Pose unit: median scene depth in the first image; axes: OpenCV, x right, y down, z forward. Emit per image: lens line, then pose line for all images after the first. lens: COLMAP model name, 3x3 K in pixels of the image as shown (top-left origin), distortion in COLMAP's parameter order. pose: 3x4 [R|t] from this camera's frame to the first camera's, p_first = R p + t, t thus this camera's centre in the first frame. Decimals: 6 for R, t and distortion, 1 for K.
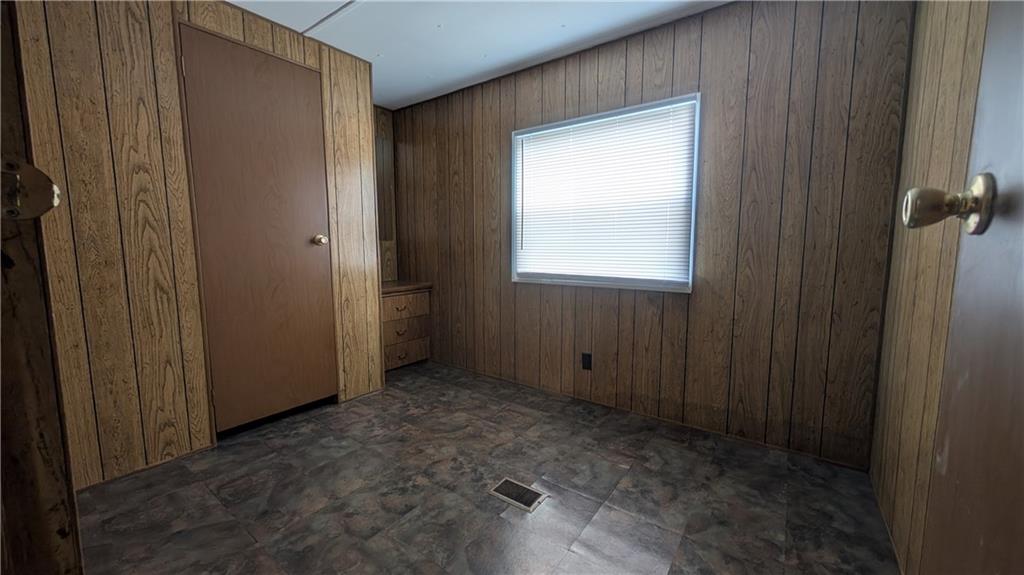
lens RADIAL K [[387.3, 0, 512.0], [0, 387.3, 287.5], [0, 0, 1]] dist [0.001073, 0.000412]
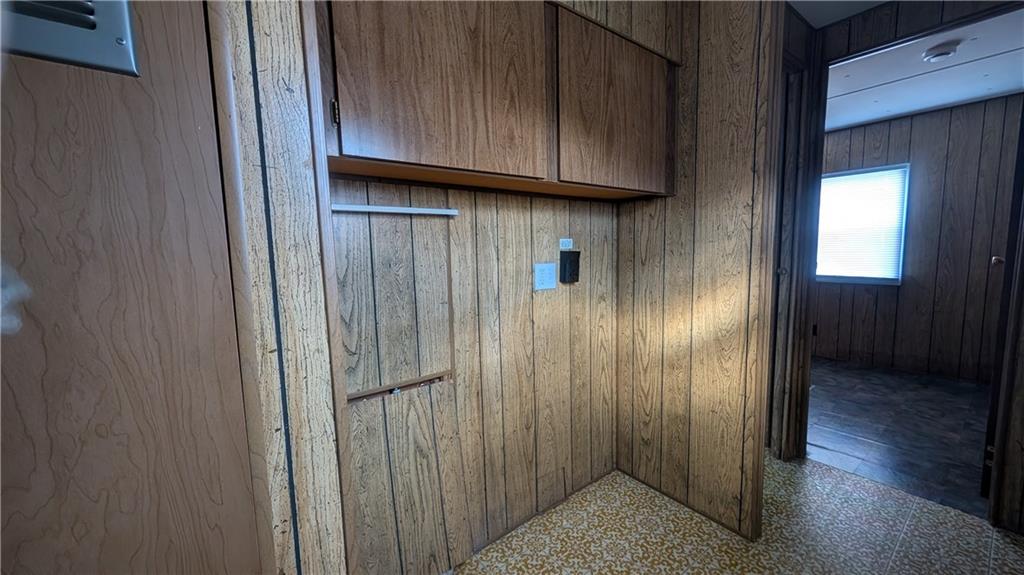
lens RADIAL K [[387.3, 0, 512.0], [0, 387.3, 287.5], [0, 0, 1]] dist [0.001073, 0.000412]
pose [[0.958024, 0.004726, -0.286650, -0.682083], [-0.003134, 0.999977, 0.006011, 0.020417], [0.286672, -0.004860, 0.958017, -1.104288]]
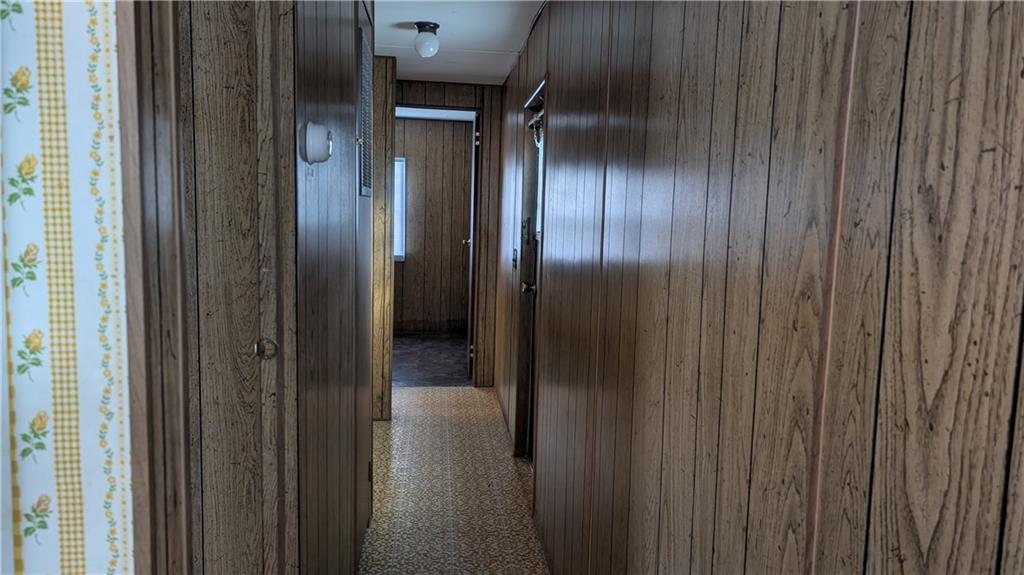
lens RADIAL K [[768.7, 0, 512.0], [0, 768.7, 287.5], [0, 0, 1]] dist [0.003457, -0.003726]
pose [[0.745411, -0.048836, 0.664814, -1.823929], [0.039892, 0.998793, 0.028641, 0.061435], [-0.665411, 0.005171, 0.746459, -2.381613]]
